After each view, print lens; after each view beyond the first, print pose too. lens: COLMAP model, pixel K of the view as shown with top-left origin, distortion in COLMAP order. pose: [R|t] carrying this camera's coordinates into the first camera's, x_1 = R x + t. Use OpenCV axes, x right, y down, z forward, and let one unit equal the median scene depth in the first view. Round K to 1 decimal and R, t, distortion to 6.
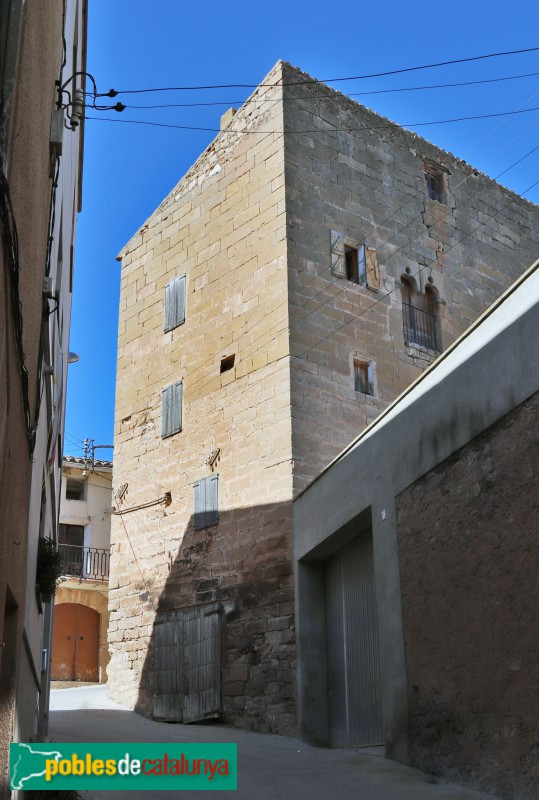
lens RADIAL K [[951.8, 0, 269.5], [0, 951.8, 400.0], [0, 0, 1]] dist [0.008004, 0.007349]
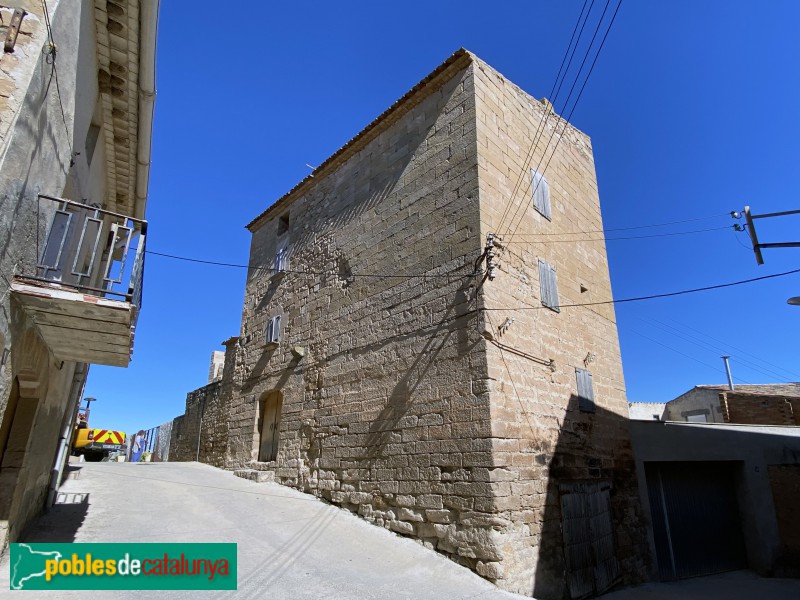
lens RADIAL K [[456.3, 0, 400.0], [0, 456.3, 300.0], [0, 0, 1]] dist [-0.000059, -0.000414]
pose [[-0.147081, 0.338029, 0.929572, -0.608770], [-0.334013, 0.867615, -0.368348, 0.300095], [-0.931022, -0.364666, -0.014703, 1.270133]]
